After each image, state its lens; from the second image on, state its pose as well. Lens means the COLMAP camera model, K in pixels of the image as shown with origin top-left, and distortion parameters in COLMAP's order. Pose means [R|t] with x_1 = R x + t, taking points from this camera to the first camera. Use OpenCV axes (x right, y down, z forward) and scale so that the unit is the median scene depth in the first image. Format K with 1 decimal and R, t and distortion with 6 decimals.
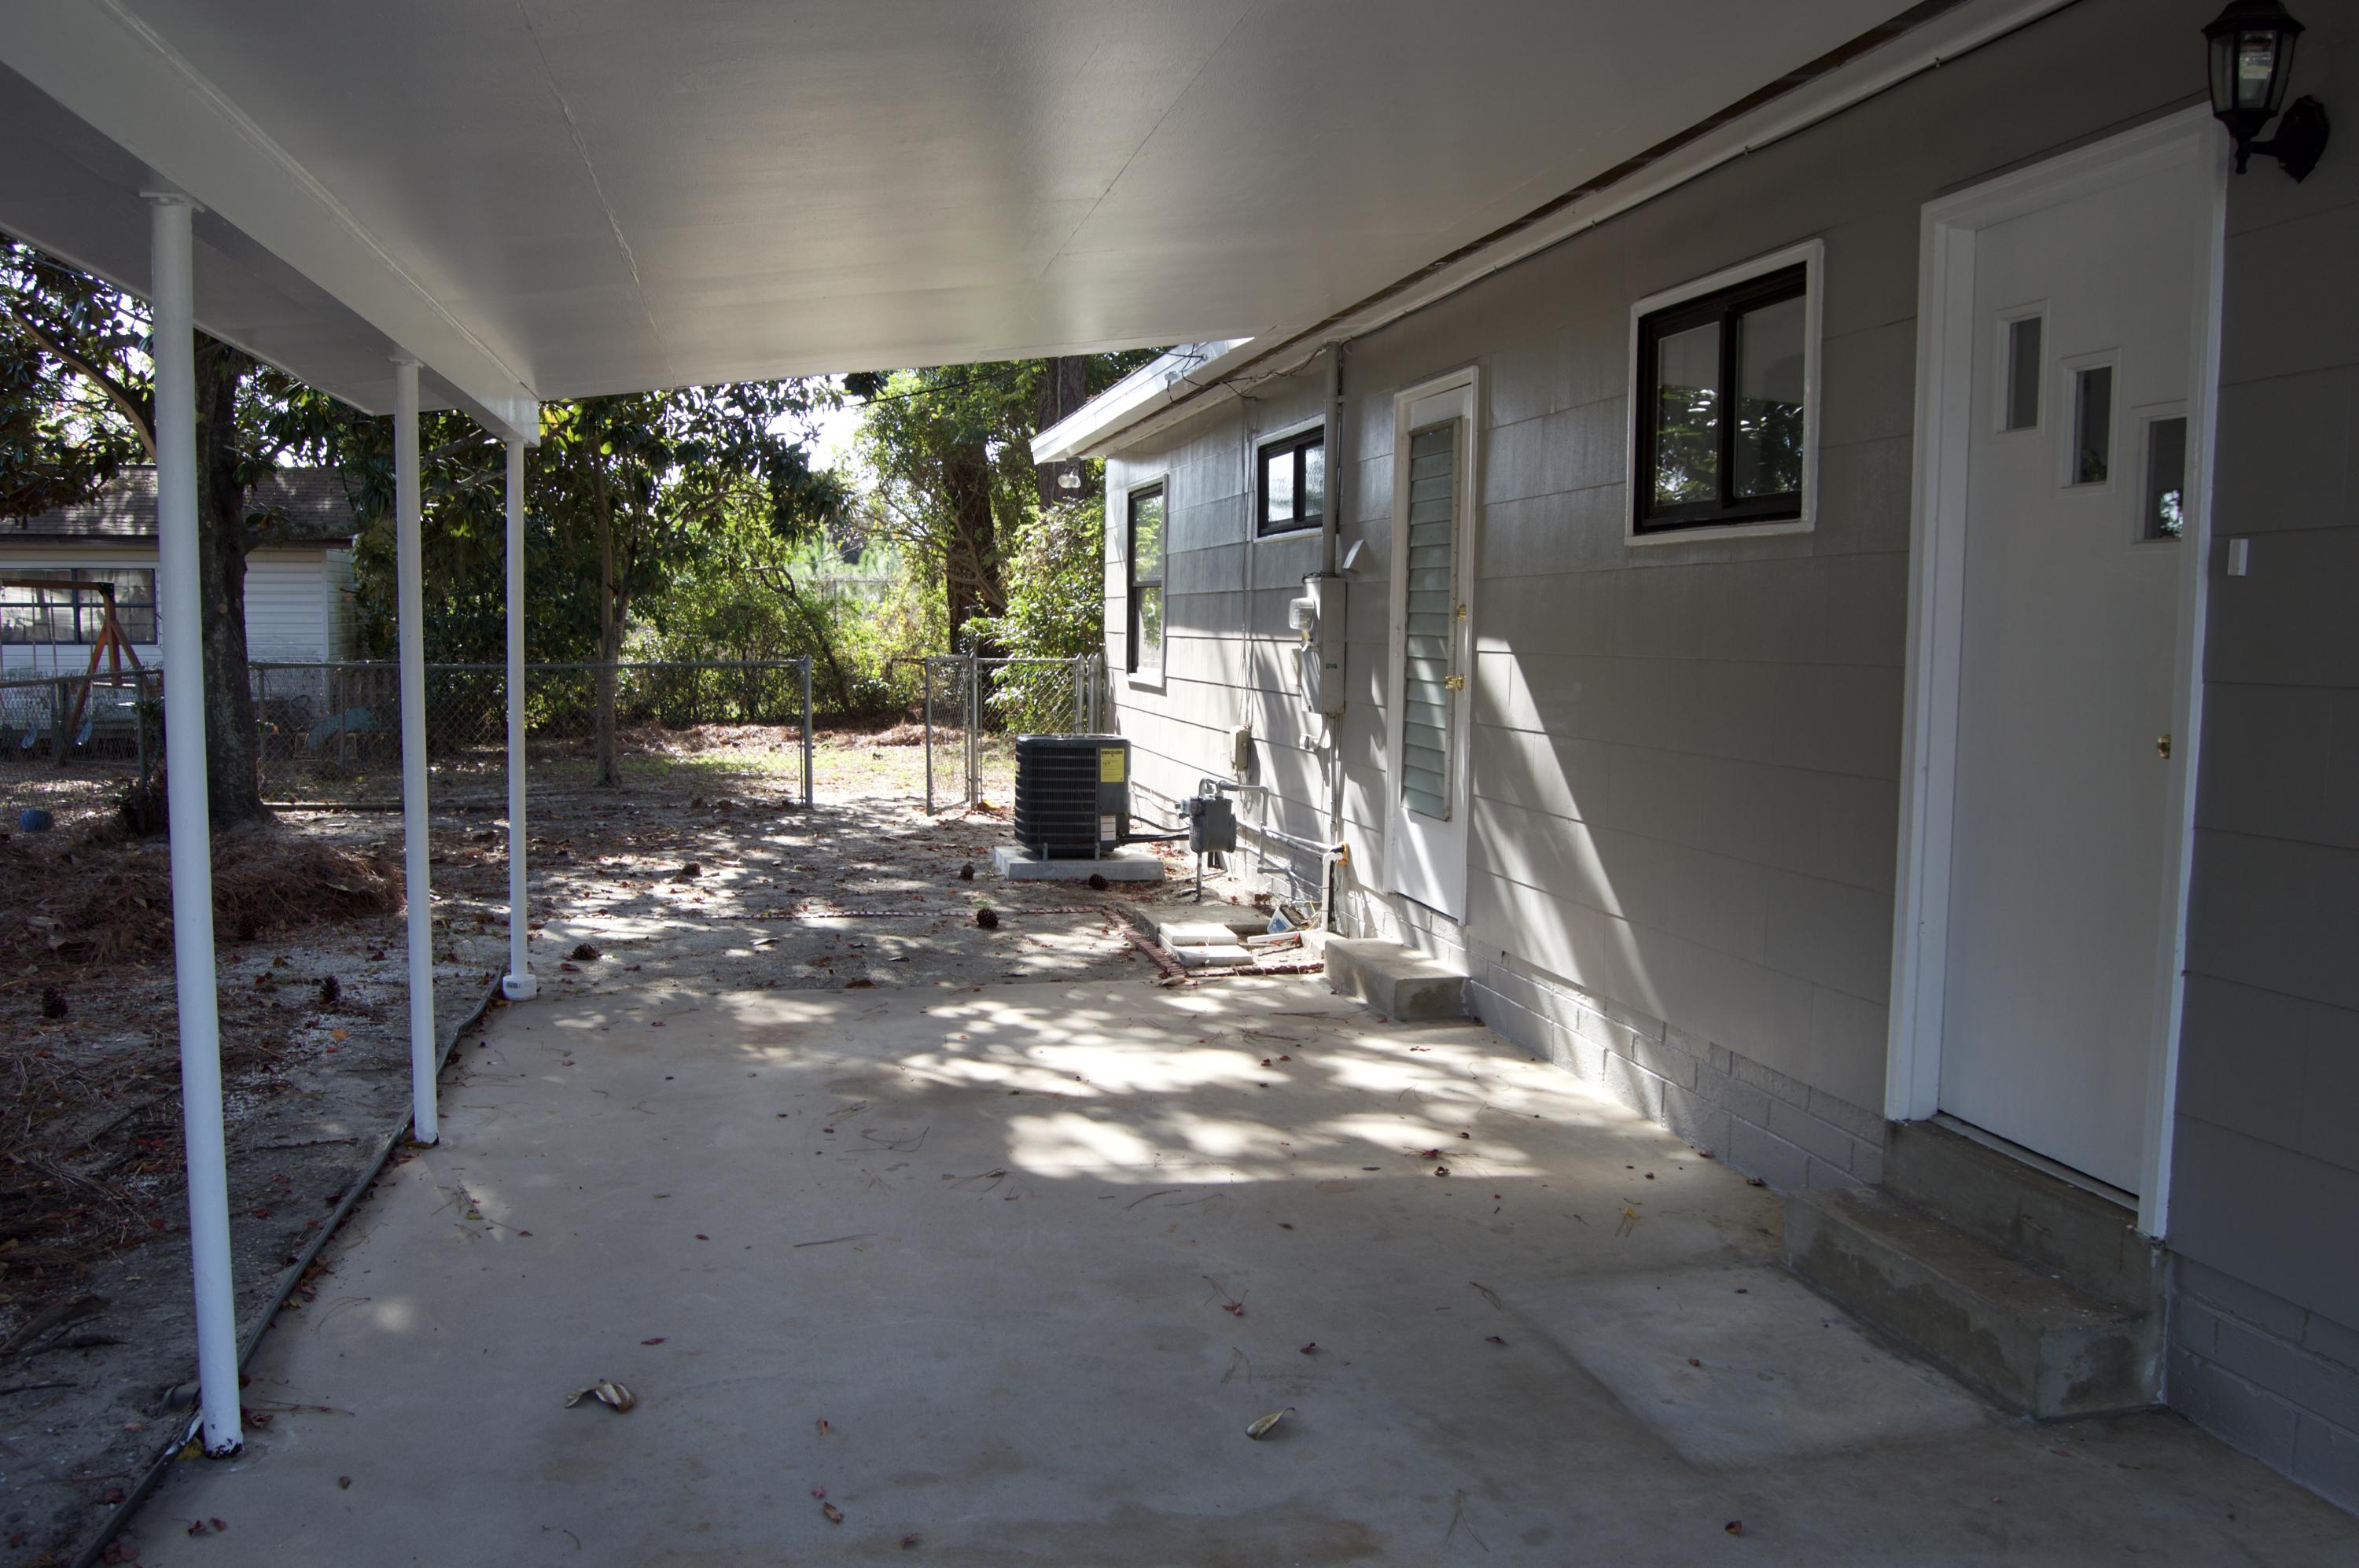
lens RADIAL K [[1871.2, 0, 1171.9], [0, 1871.2, 763.8], [0, 0, 1]] dist [-0.091994, 0.034833]
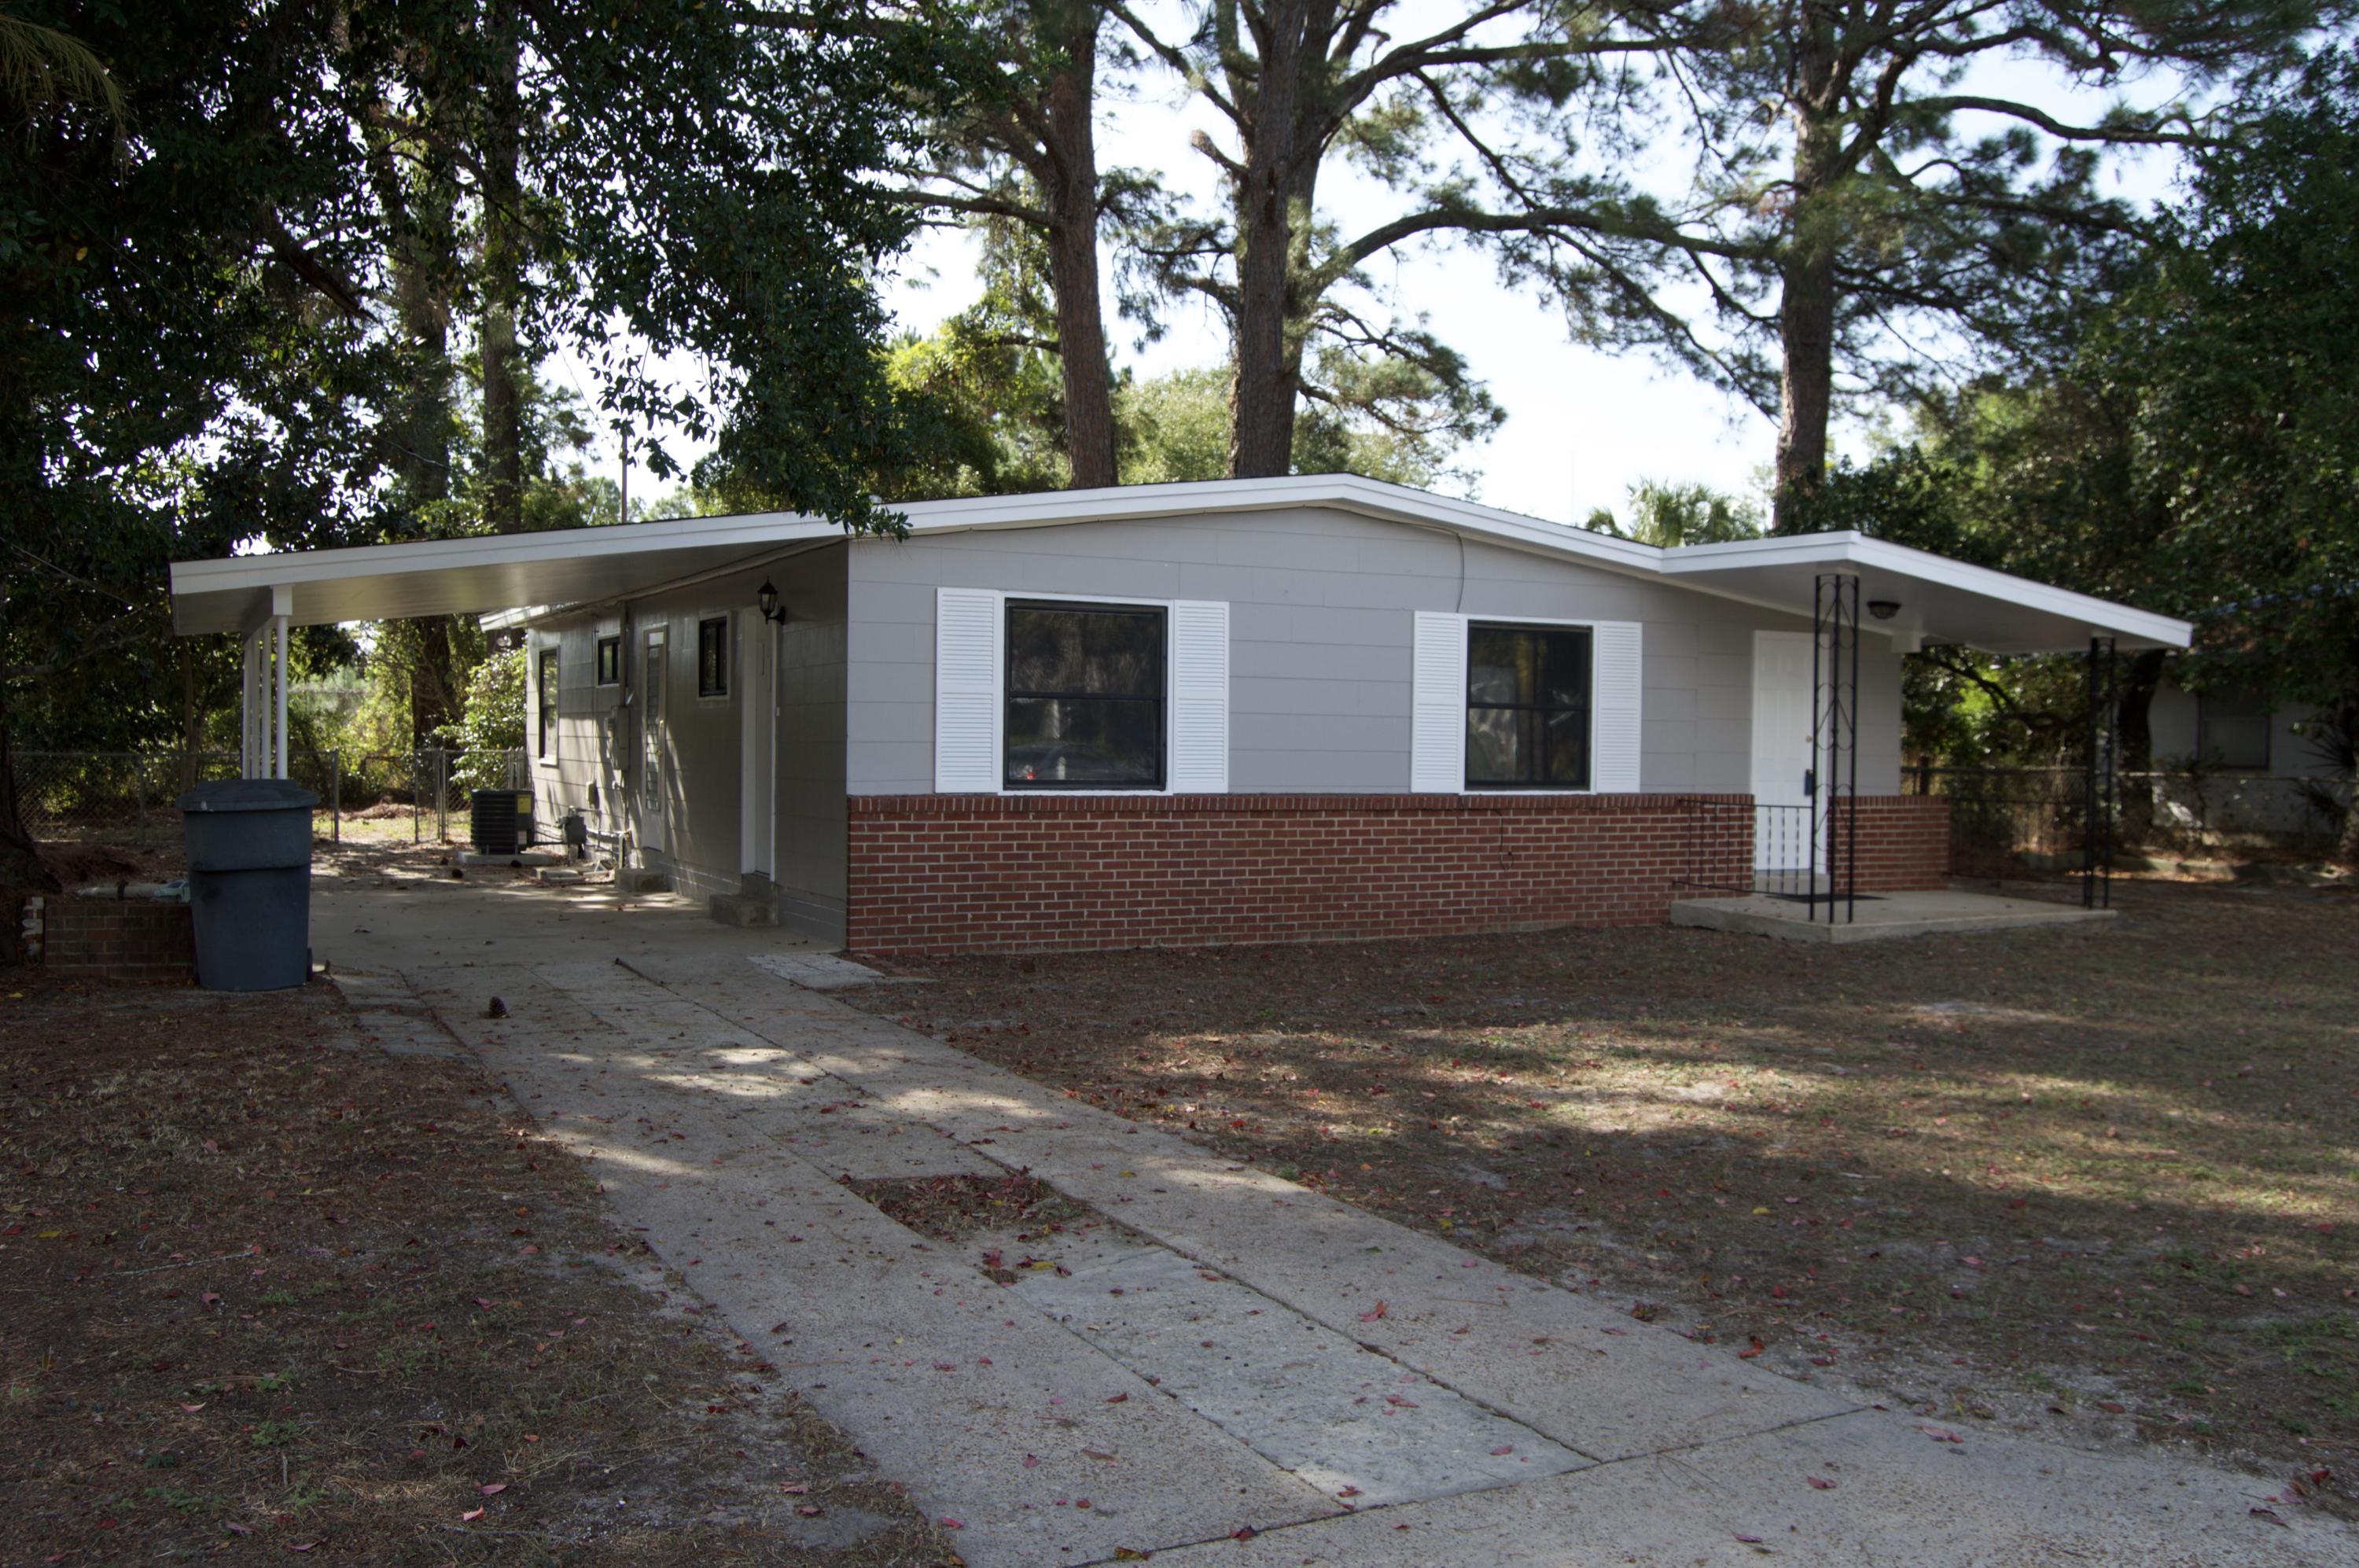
lens RADIAL K [[2001.1, 0, 1181.3], [0, 2001.1, 737.2], [0, 0, 1]] dist [-0.084968, -0.000843]
pose [[0.965120, -0.002561, 0.261795, 0.062490], [0.020999, 0.997488, -0.067658, 0.061441], [-0.260964, 0.070796, 0.962749, -0.816603]]
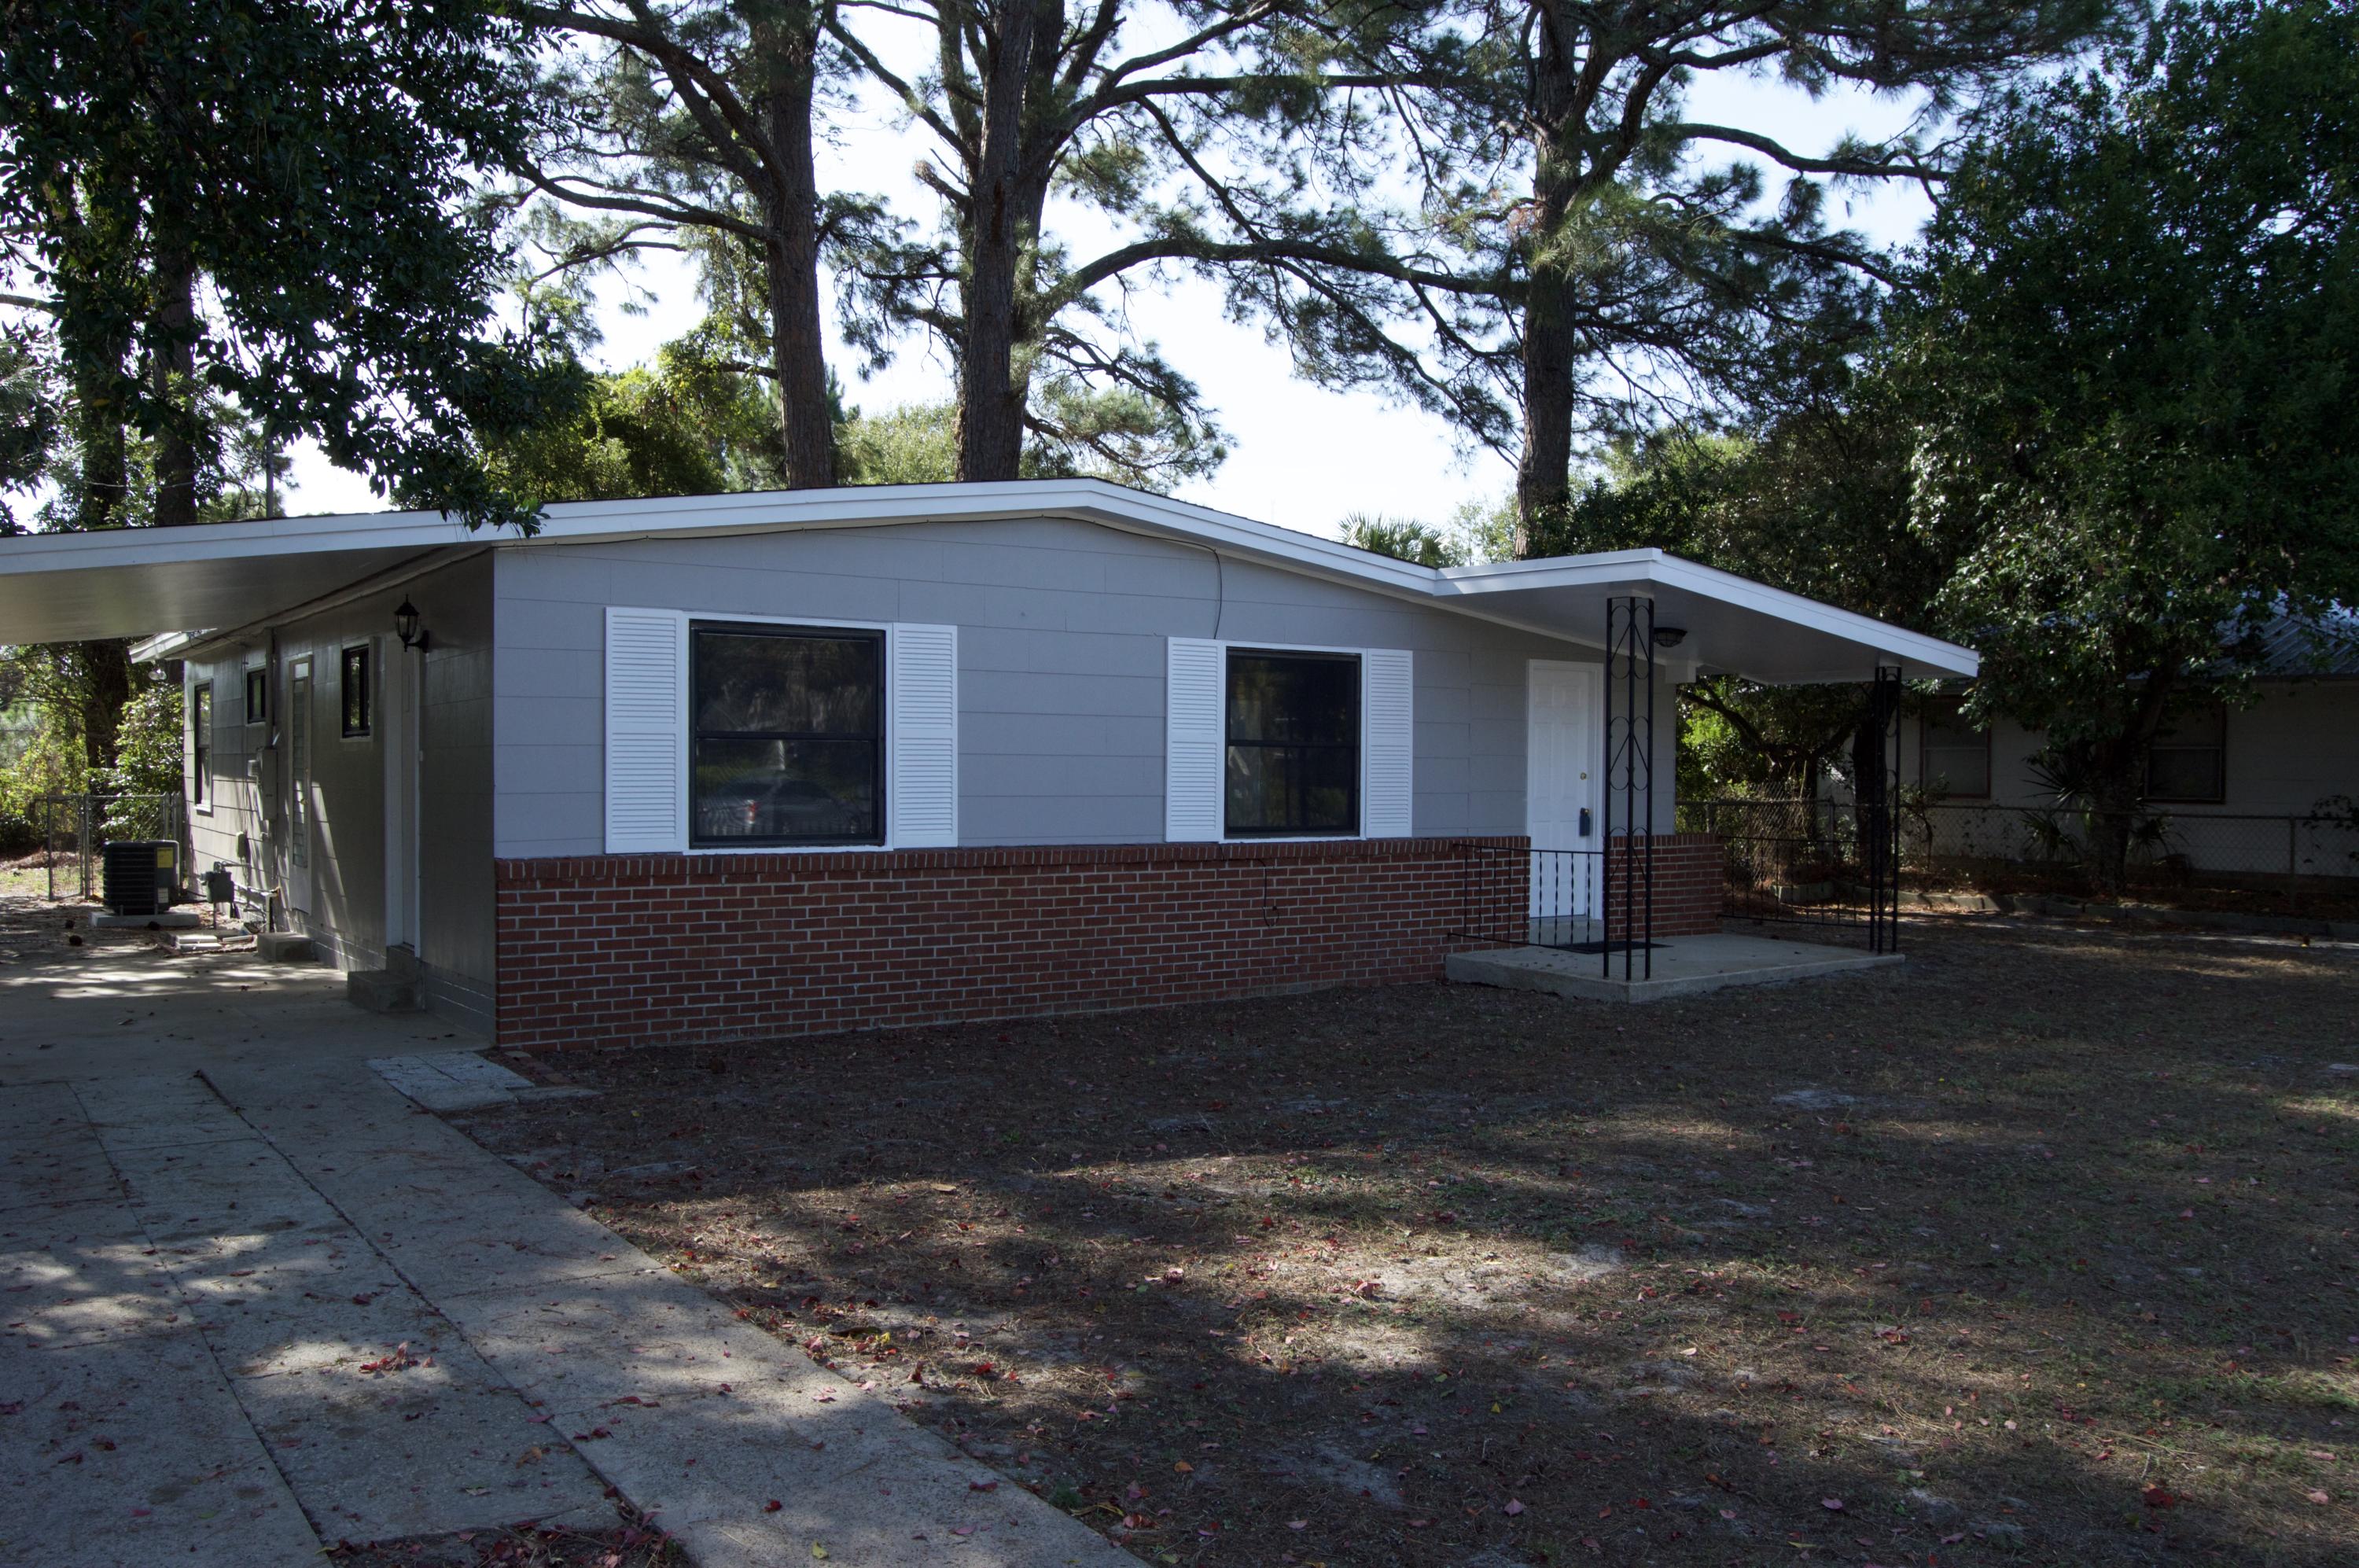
lens RADIAL K [[1871.2, 0, 1171.9], [0, 1871.2, 763.8], [0, 0, 1]] dist [-0.091994, 0.034833]
pose [[0.919393, -0.009480, 0.393227, 0.115283], [0.037649, 0.997241, -0.063984, 0.041296], [-0.391535, 0.073631, 0.917213, -0.635140]]
